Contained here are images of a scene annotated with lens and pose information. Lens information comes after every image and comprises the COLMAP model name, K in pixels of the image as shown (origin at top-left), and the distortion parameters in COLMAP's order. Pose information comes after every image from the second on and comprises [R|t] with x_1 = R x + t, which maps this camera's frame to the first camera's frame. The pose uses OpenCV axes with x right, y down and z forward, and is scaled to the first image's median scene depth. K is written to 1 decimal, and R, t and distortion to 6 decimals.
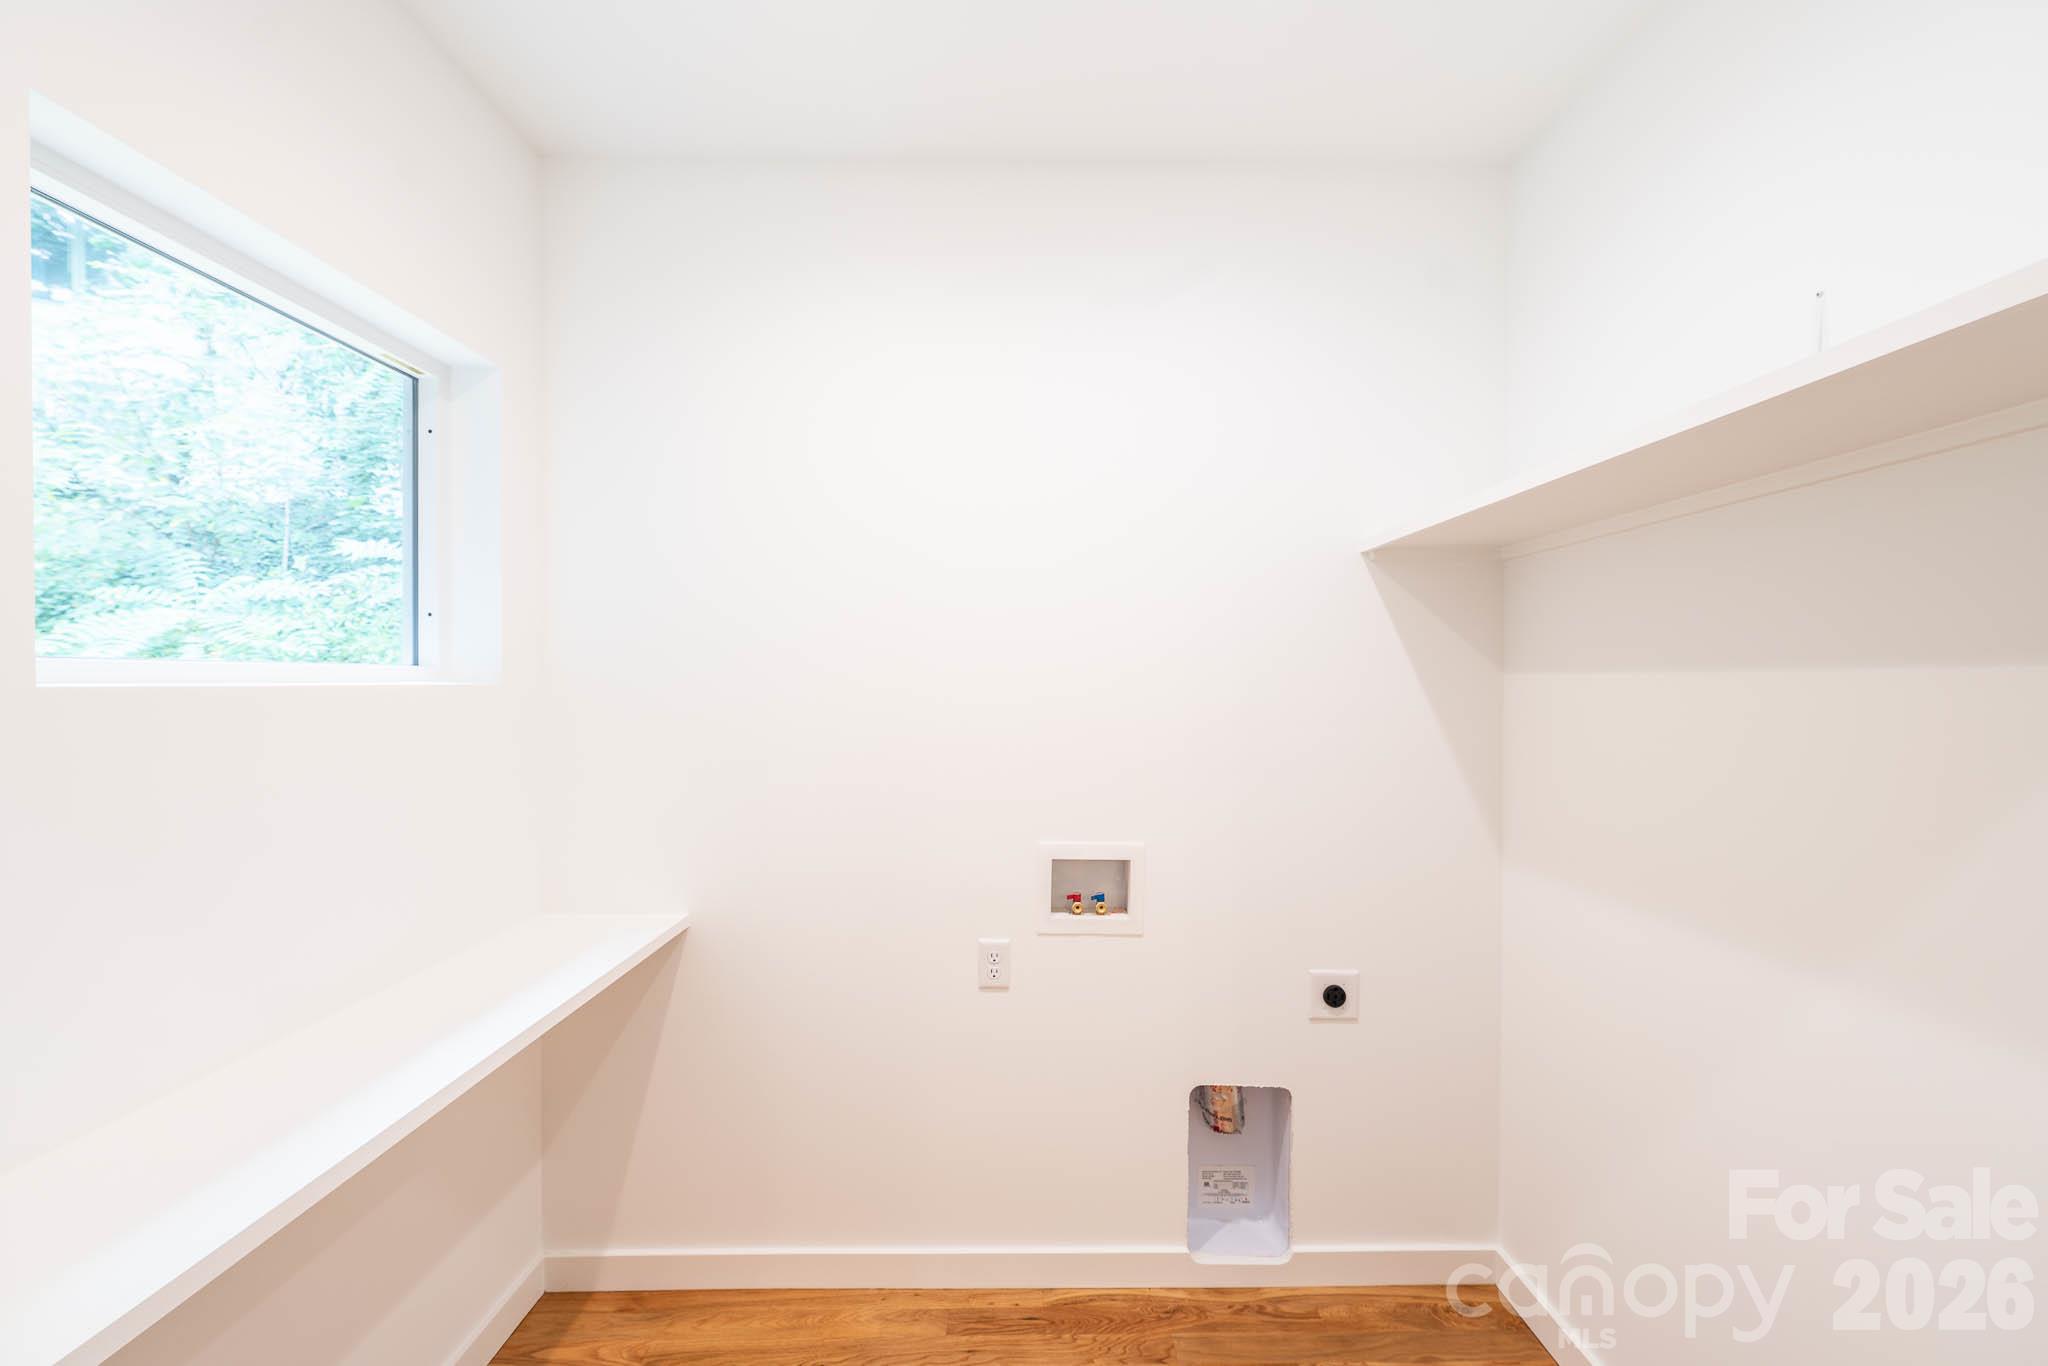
lens RADIAL K [[796.3, 0, 1024.0], [0, 796.3, 683.0], [0, 0, 1]] dist [-0.000866, -0.000061]
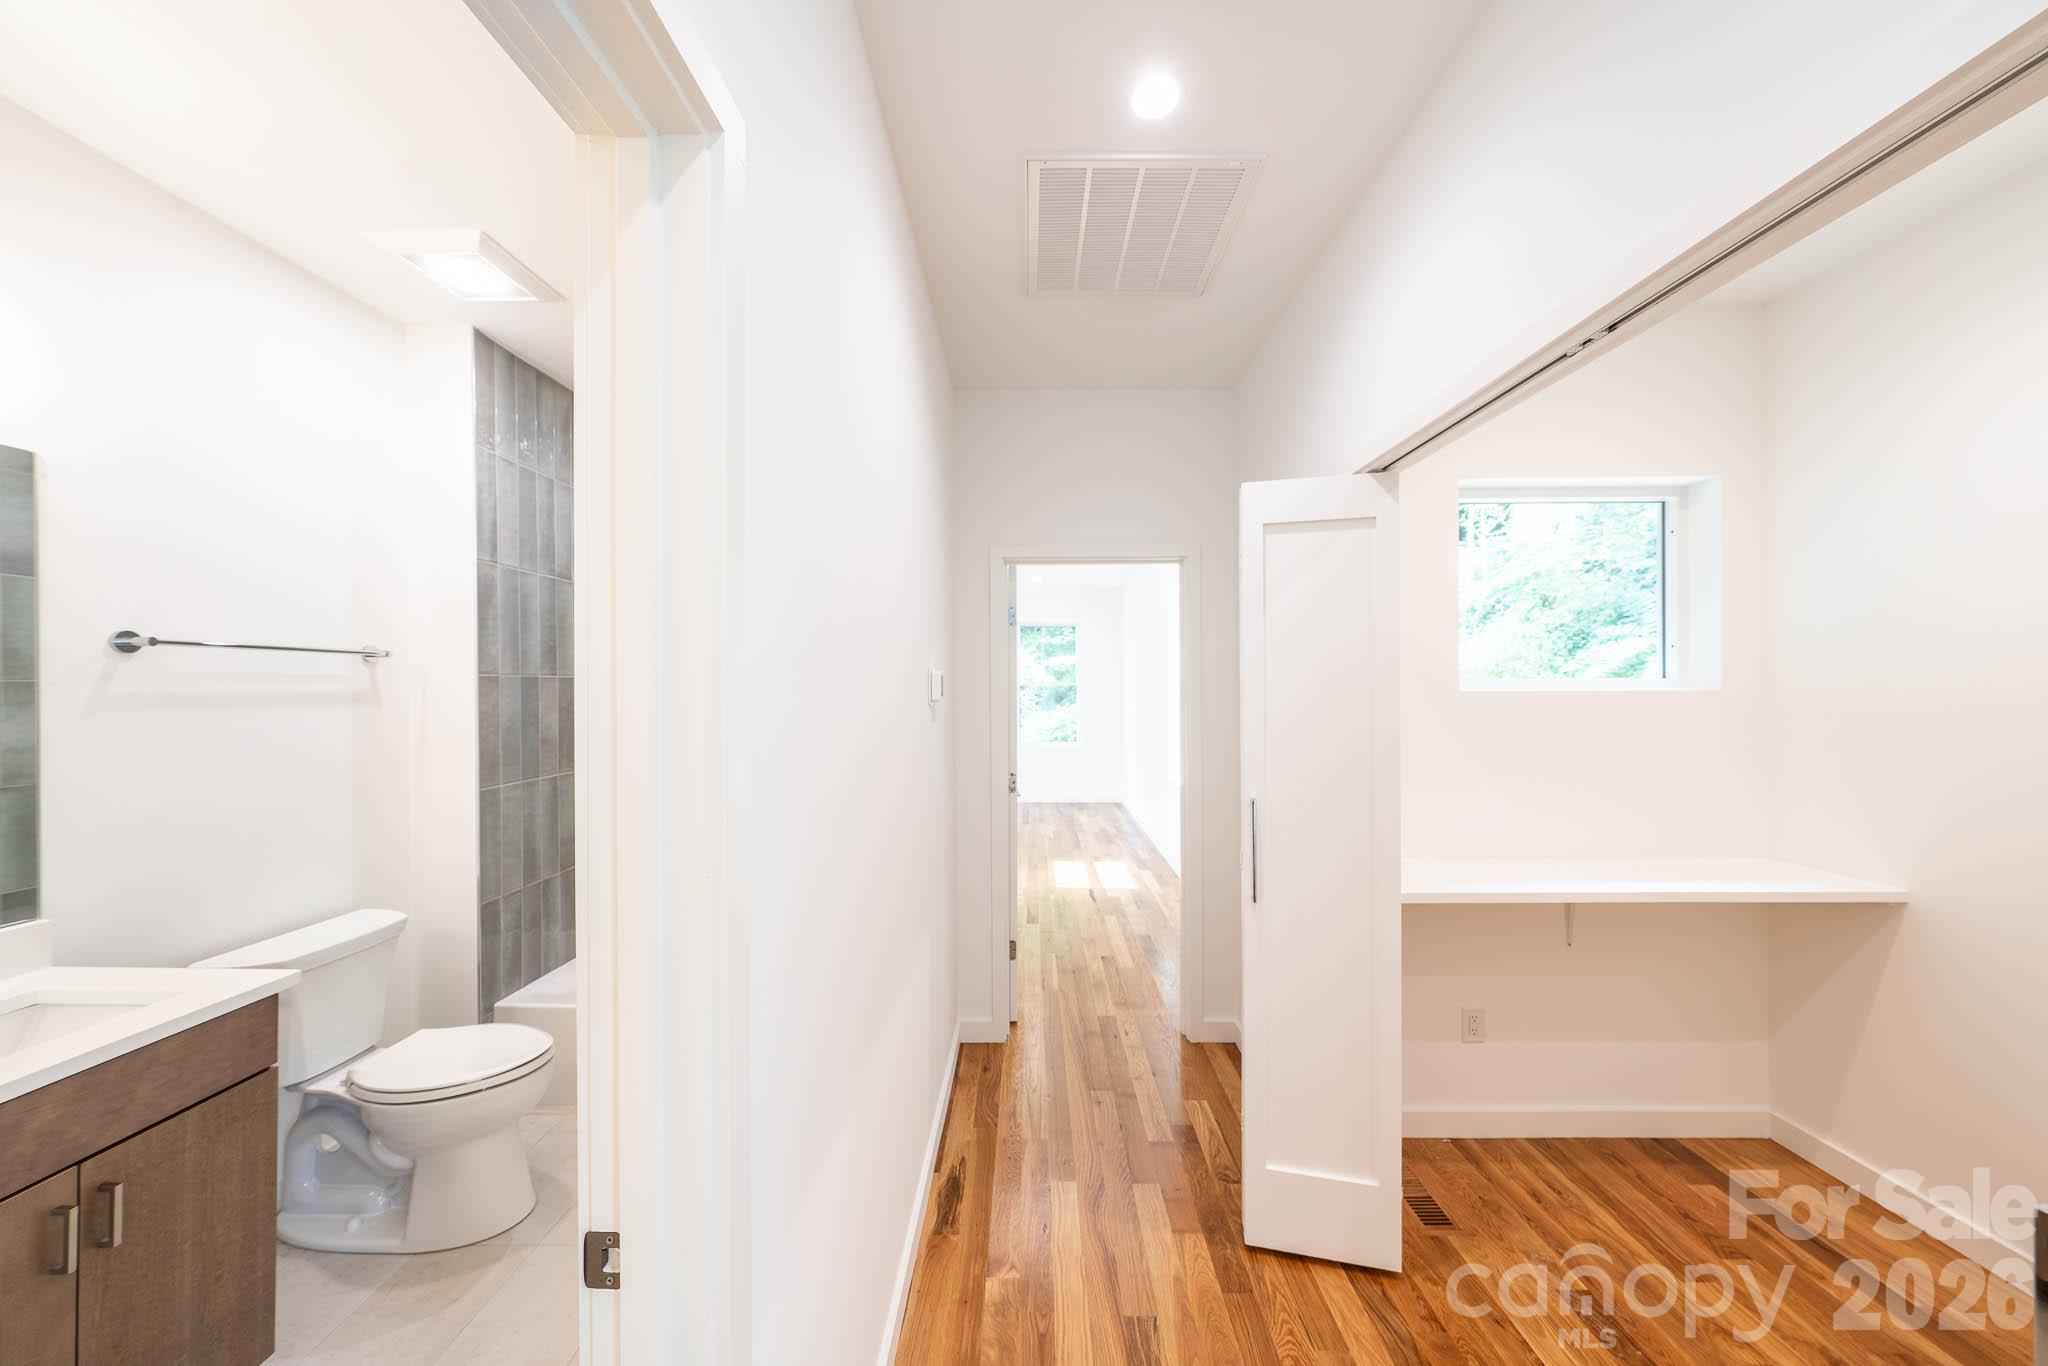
lens RADIAL K [[702.9, 0, 1024.0], [0, 702.9, 683.0], [0, 0, 1]] dist [-0.001667, -0.000080]
pose [[-0.021410, -0.003498, -0.999765, 0.232756], [-0.007979, 0.999963, -0.003327, 0.001526], [0.999739, 0.007906, -0.021437, -0.094453]]
